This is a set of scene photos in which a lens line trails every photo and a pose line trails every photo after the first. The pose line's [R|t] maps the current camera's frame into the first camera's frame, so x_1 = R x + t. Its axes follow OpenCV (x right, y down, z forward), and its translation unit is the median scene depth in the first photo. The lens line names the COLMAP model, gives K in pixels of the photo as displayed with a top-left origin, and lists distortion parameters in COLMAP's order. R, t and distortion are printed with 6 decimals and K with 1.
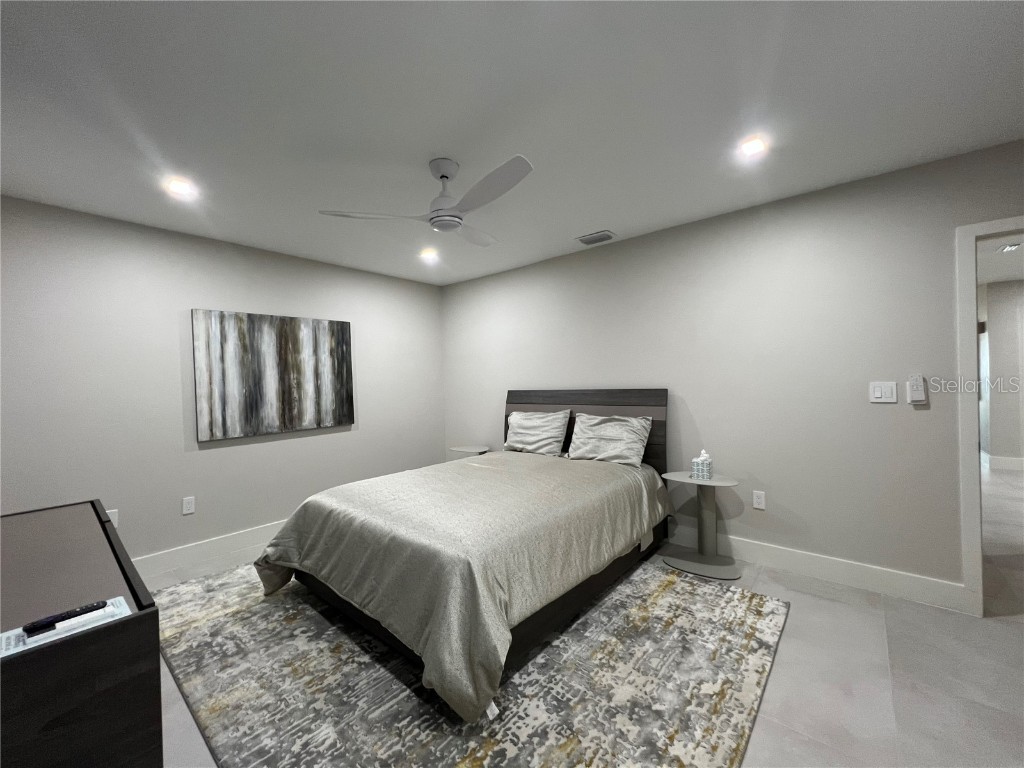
lens RADIAL K [[410.4, 0, 507.7], [0, 410.4, 384.3], [0, 0, 1]] dist [0.002784, 0.000306]
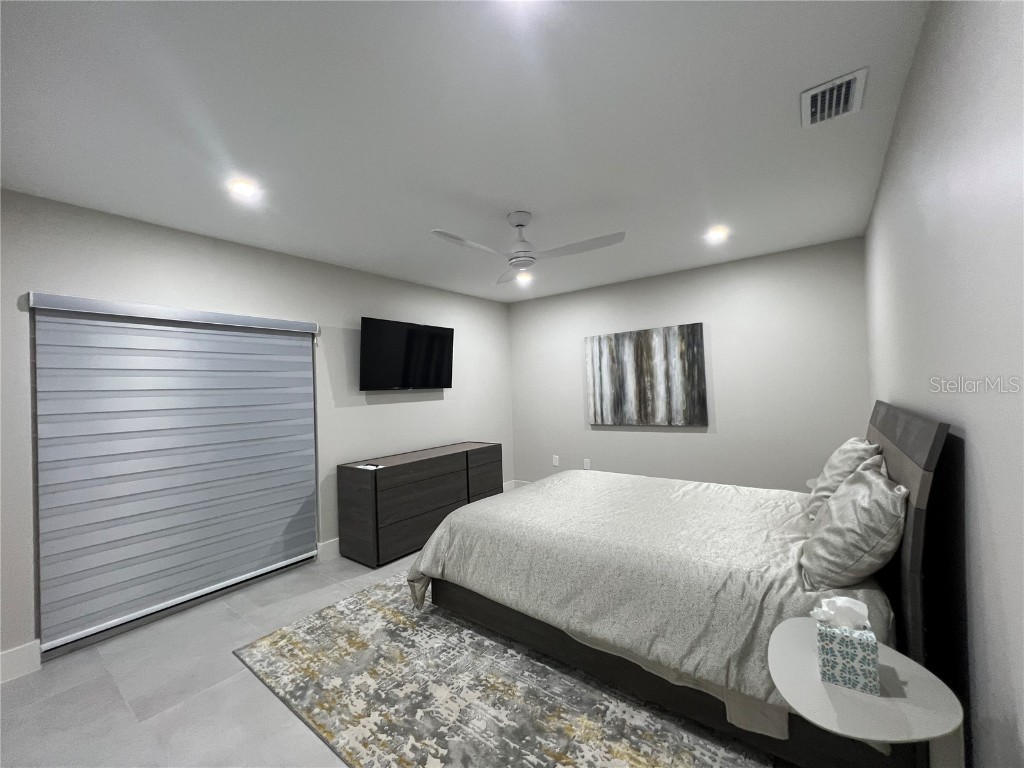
lens RADIAL K [[410.4, 0, 507.0], [0, 410.4, 381.6], [0, 0, 1]] dist [0.002784, 0.000306]
pose [[0.049322, 0.004364, -0.998773, 0.671639], [0.022916, 0.999722, 0.005500, -0.030248], [0.998520, -0.023160, 0.049208, 0.562634]]
